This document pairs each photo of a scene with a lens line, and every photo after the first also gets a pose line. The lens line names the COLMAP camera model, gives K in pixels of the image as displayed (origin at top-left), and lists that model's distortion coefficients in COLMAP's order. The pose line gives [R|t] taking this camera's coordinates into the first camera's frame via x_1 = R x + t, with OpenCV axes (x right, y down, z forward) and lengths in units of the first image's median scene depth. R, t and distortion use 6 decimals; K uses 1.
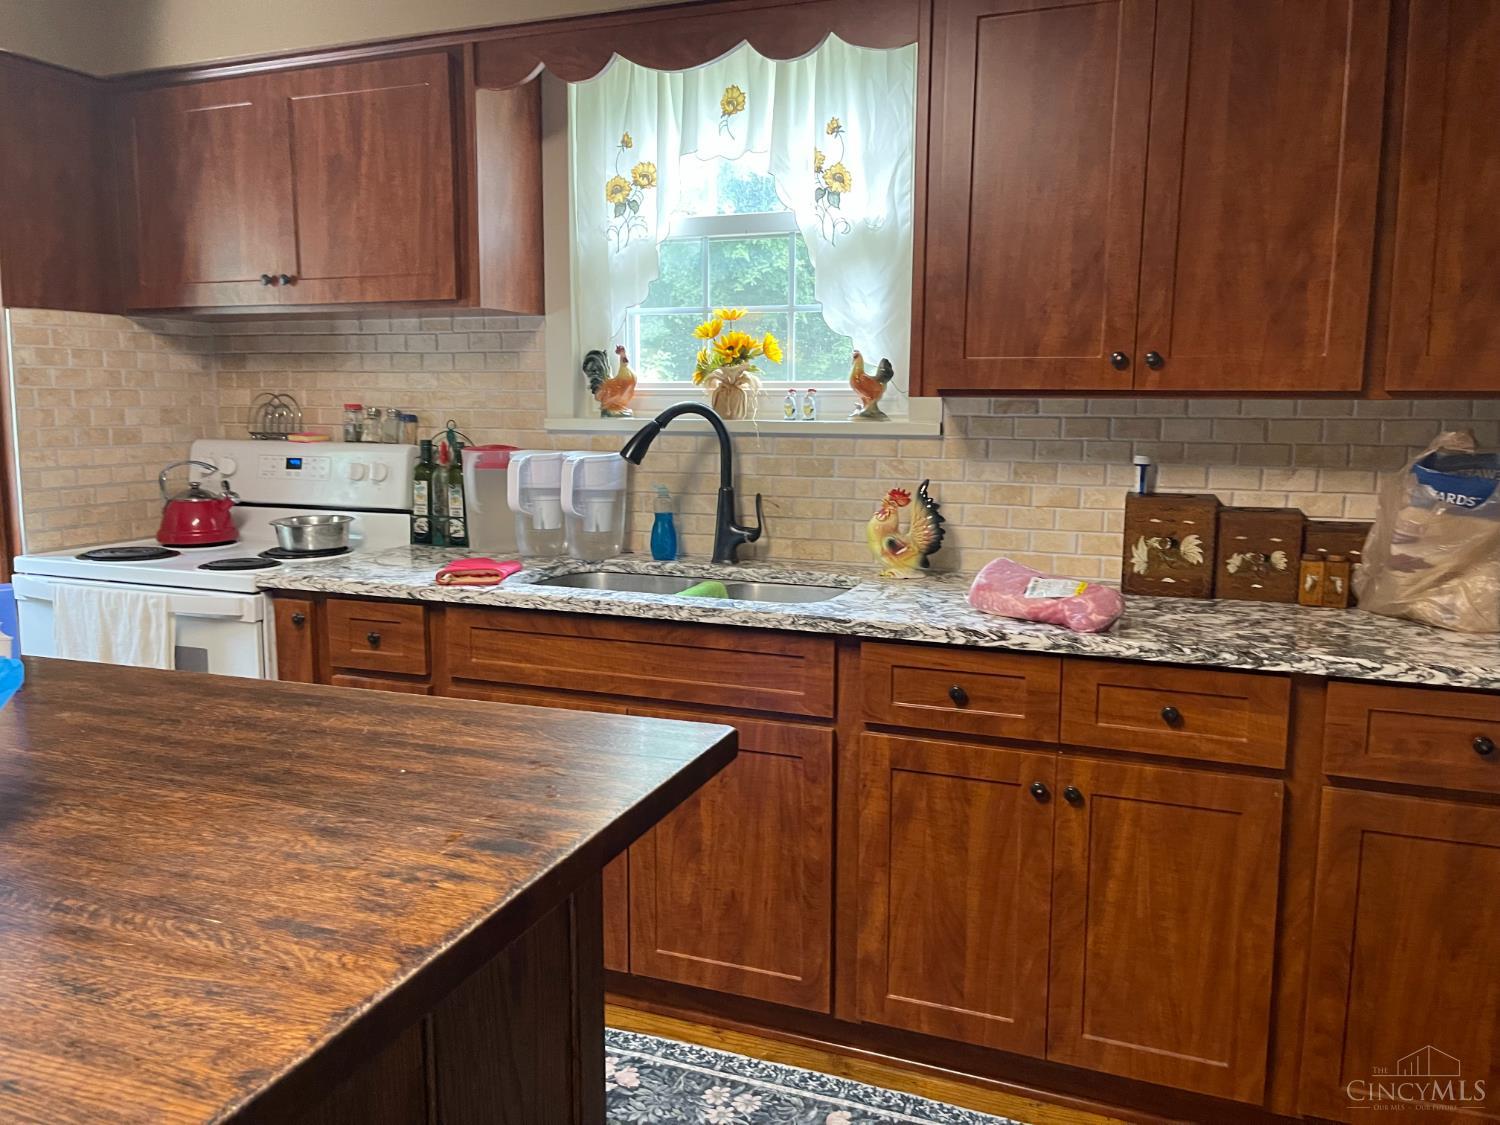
lens RADIAL K [[1183.7, 0, 746.6], [0, 1183.7, 571.4], [0, 0, 1]] dist [0.039049, -0.034249]
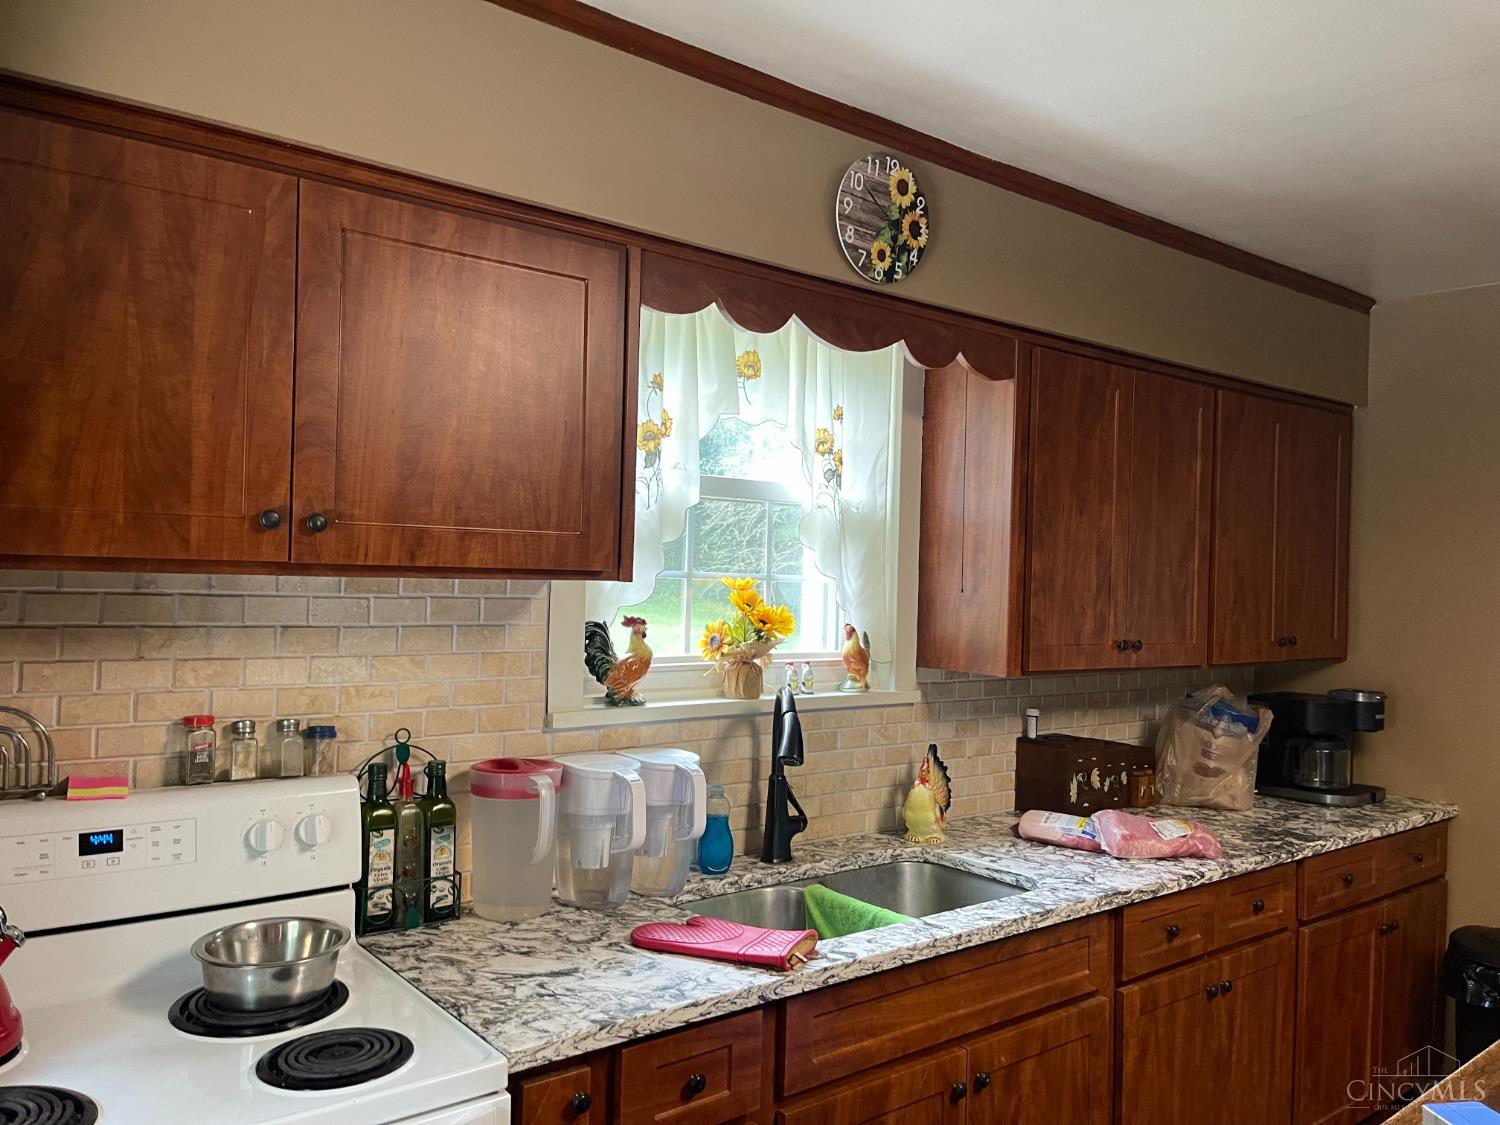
lens RADIAL K [[1183.7, 0, 748.4], [0, 1183.7, 554.1], [0, 0, 1]] dist [0.039049, -0.034249]
pose [[0.470105, 0.019476, 0.882396, -0.908206], [0.099628, 0.992196, -0.074978, -0.189658], [-0.876970, 0.123159, 0.464495, 0.629426]]
